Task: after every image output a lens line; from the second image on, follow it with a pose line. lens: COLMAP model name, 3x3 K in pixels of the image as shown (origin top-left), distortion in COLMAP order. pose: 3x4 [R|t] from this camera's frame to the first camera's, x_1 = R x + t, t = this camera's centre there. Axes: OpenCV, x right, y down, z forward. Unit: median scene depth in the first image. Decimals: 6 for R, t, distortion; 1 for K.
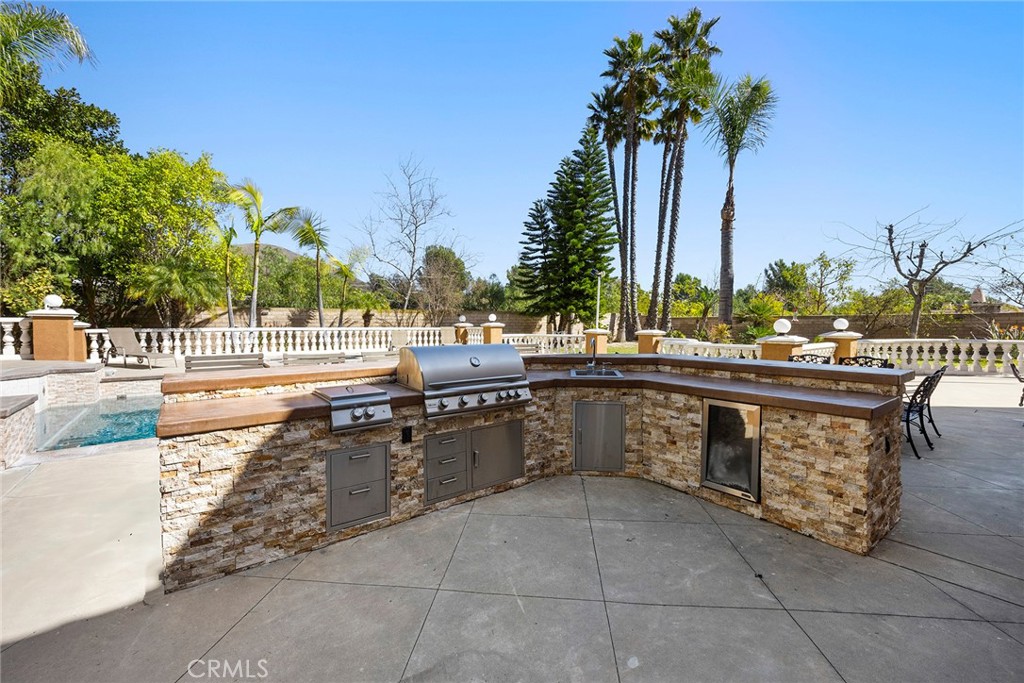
lens RADIAL K [[408.6, 0, 512.0], [0, 408.6, 341.5], [0, 0, 1]] dist [0.001271, -0.000006]
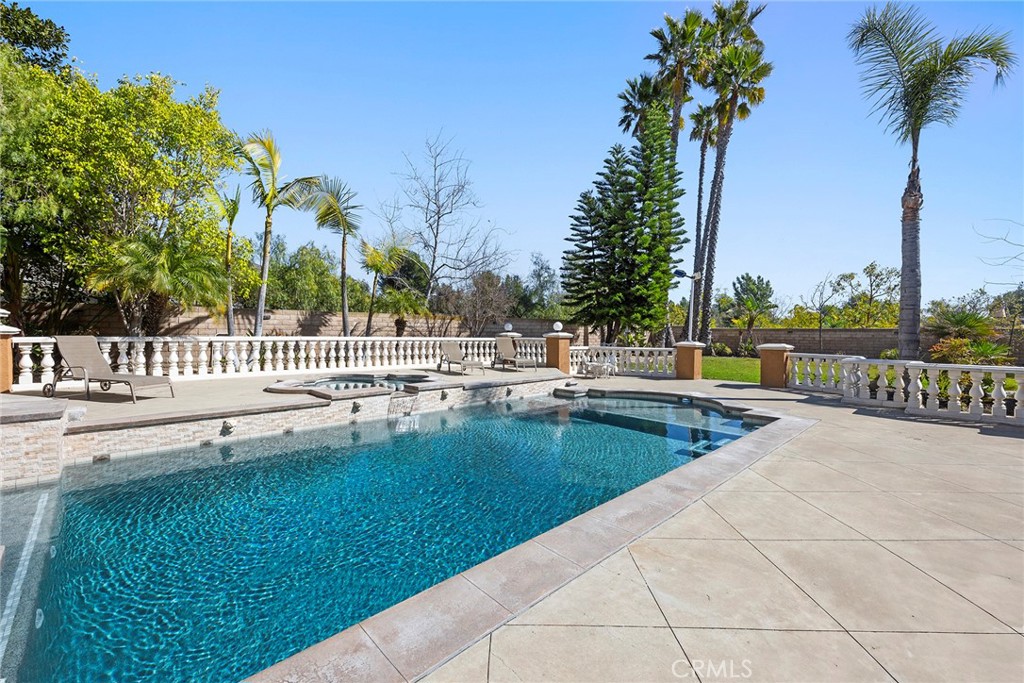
lens RADIAL K [[420.0, 0, 512.9], [0, 420.0, 337.7], [0, 0, 1]] dist [0.000470, 0.000435]
pose [[0.993810, 0.008327, 0.110784, -0.247961], [-0.004550, 0.999401, -0.034300, -0.007240], [-0.111004, 0.033583, 0.993252, 0.193153]]
